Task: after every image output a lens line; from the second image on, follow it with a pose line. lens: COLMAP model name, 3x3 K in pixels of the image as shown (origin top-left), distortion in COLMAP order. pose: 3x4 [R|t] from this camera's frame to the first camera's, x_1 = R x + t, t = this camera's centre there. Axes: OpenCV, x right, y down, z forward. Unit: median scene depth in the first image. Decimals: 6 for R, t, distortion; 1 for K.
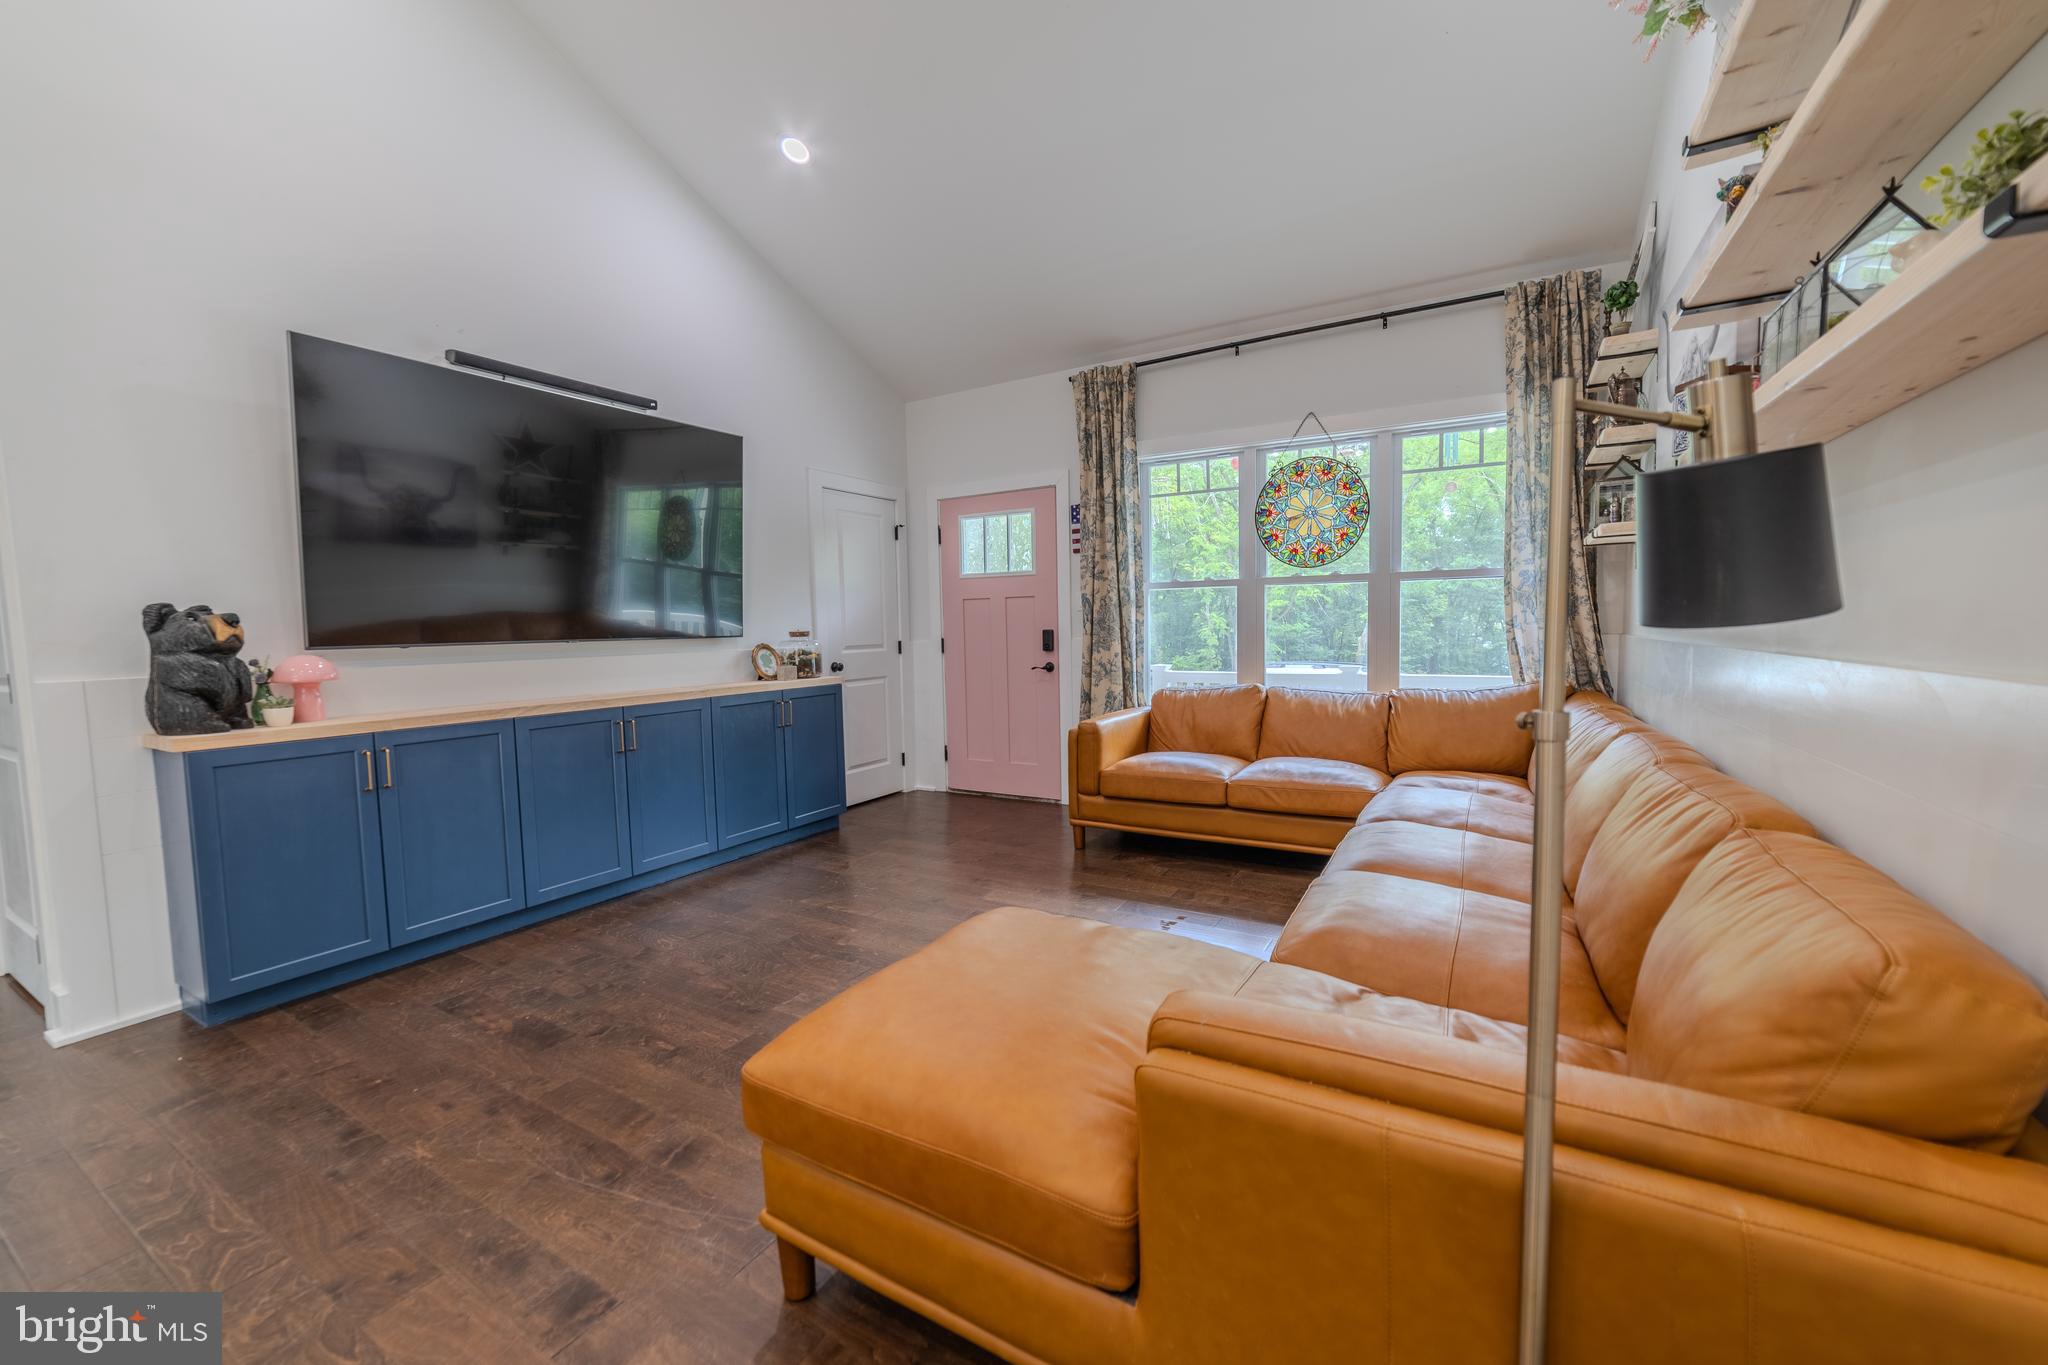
lens RADIAL K [[802.8, 0, 1021.3], [0, 802.8, 677.8], [0, 0, 1]] dist [-0.024629, 0.009068]
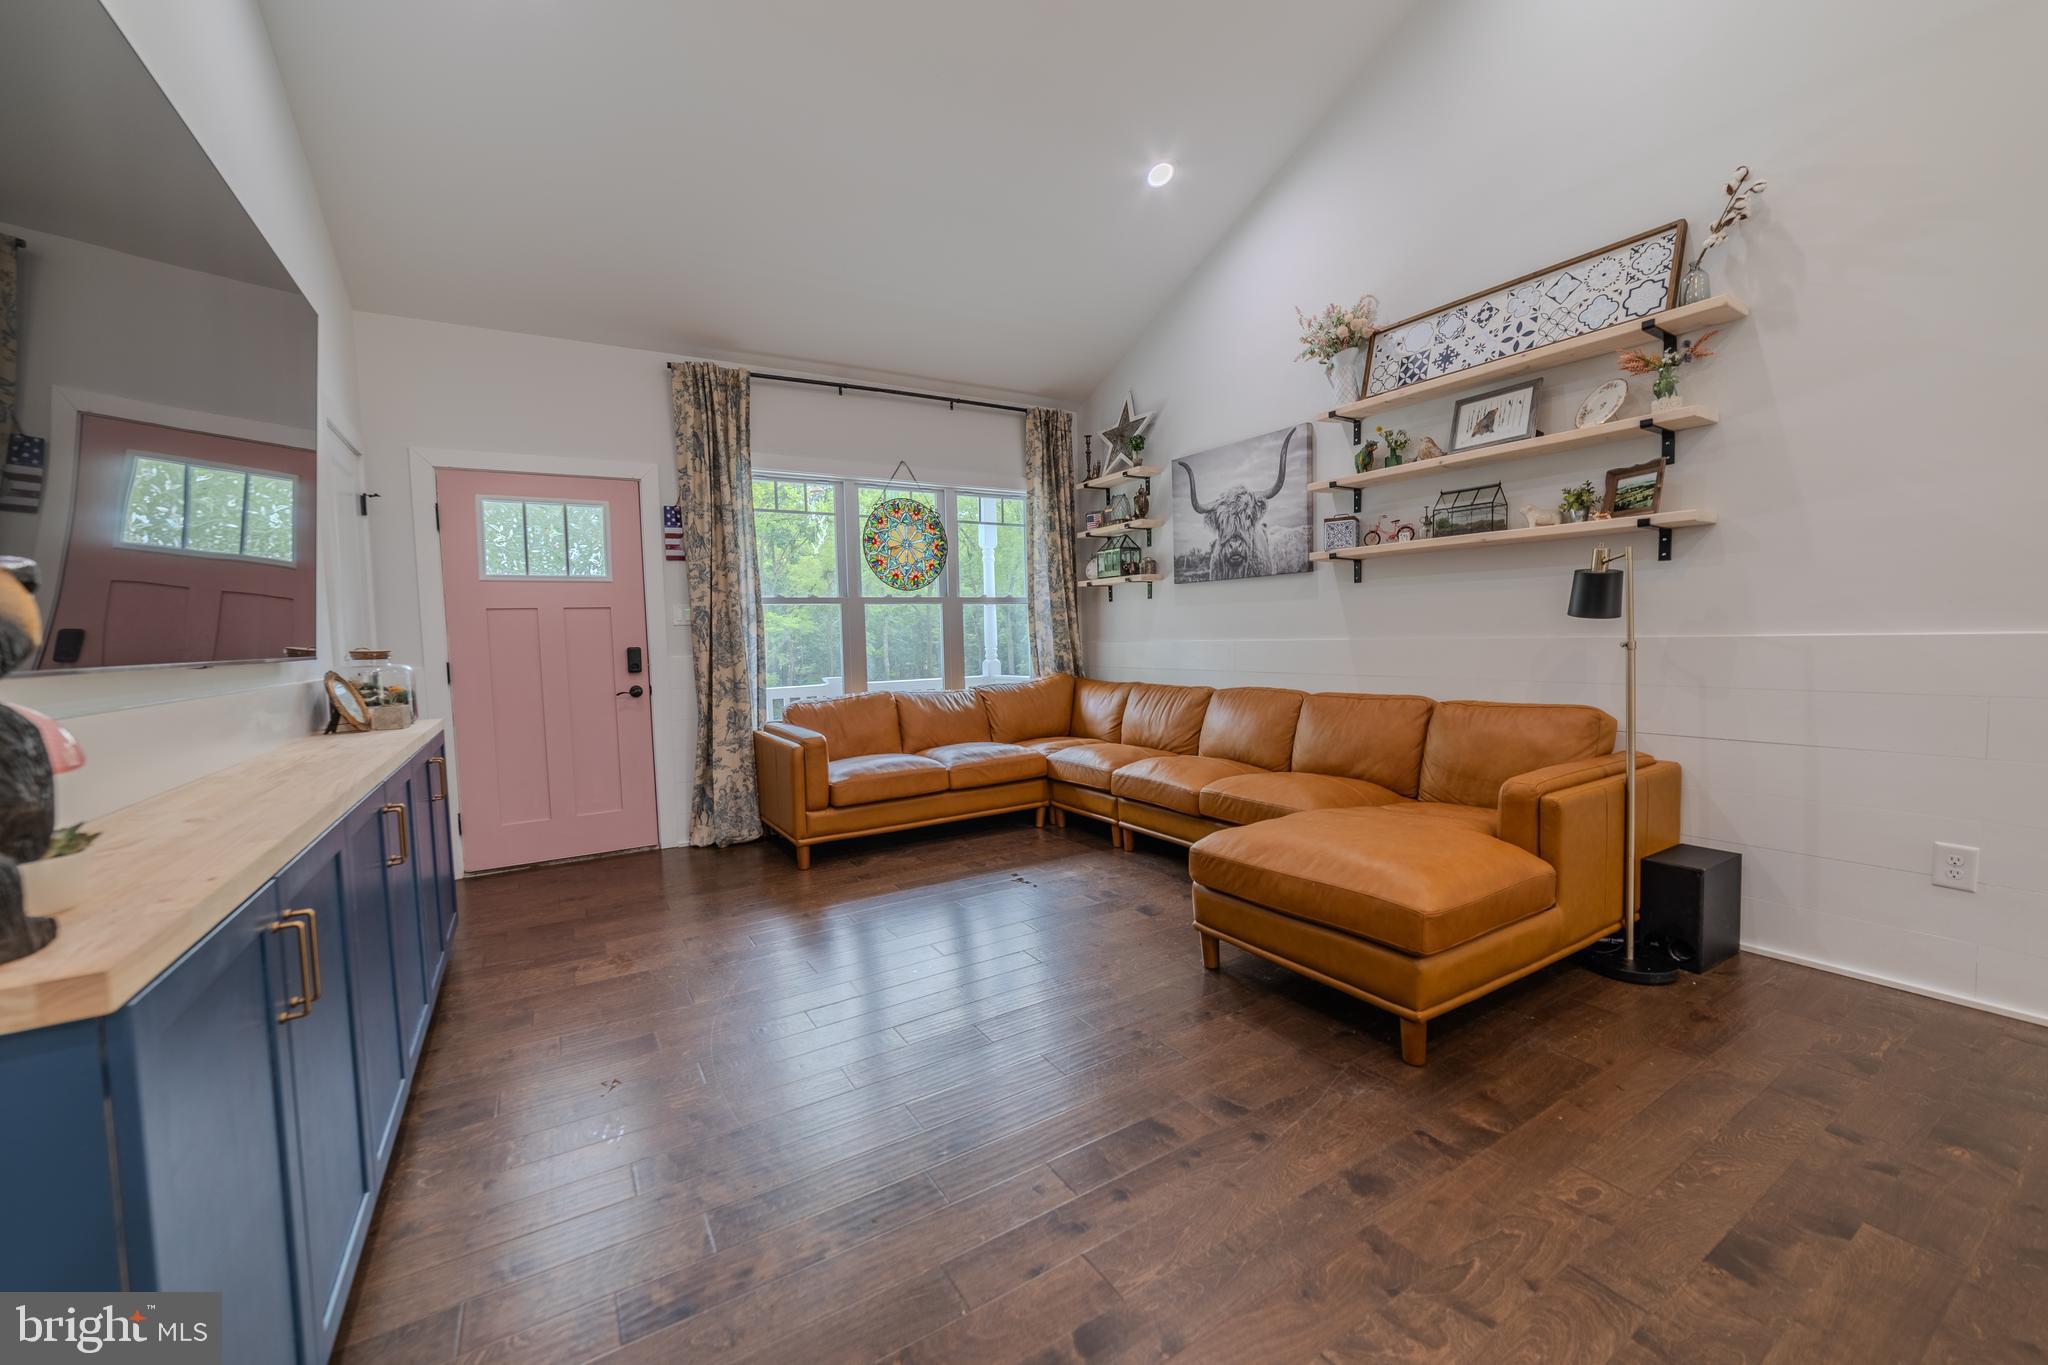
lens RADIAL K [[803.4, 0, 1022.8], [0, 803.4, 677.5], [0, 0, 1]] dist [-0.029410, 0.016212]
pose [[0.471671, -0.043098, 0.880720, -0.604652], [0.075812, 0.997088, 0.008191, -0.004620], [-0.878509, 0.062906, 0.473566, 0.282055]]
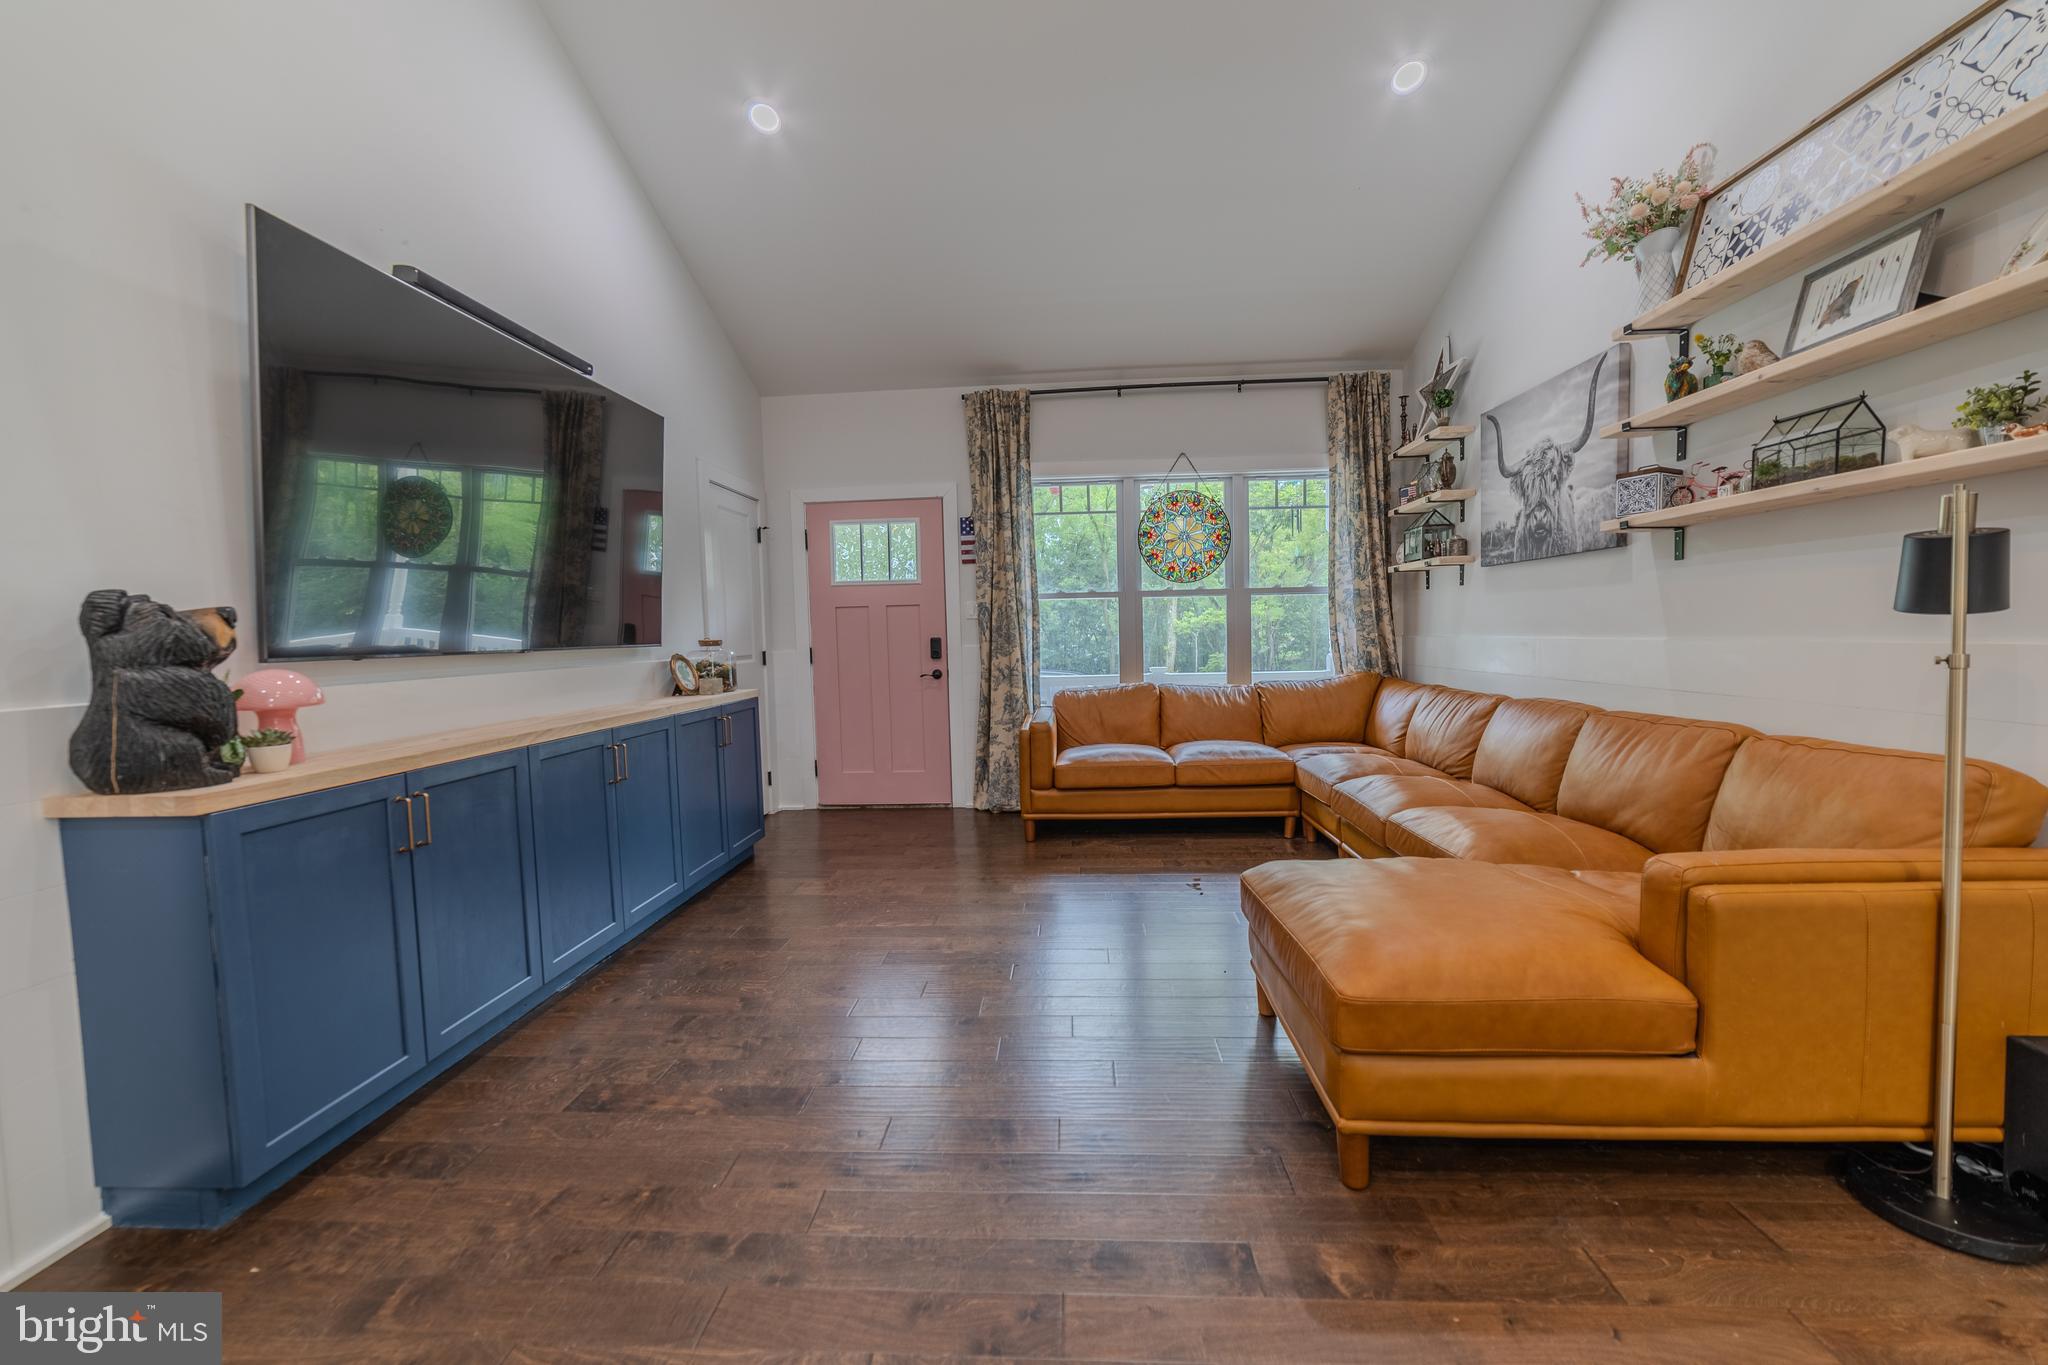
lens RADIAL K [[802.8, 0, 1021.3], [0, 802.8, 677.8], [0, 0, 1]] dist [-0.024629, 0.009068]
pose [[0.891110, -0.028410, 0.452898, -0.389913], [0.036822, 0.999274, -0.009767, 0.005909], [-0.452292, 0.025380, 0.891509, 0.048959]]
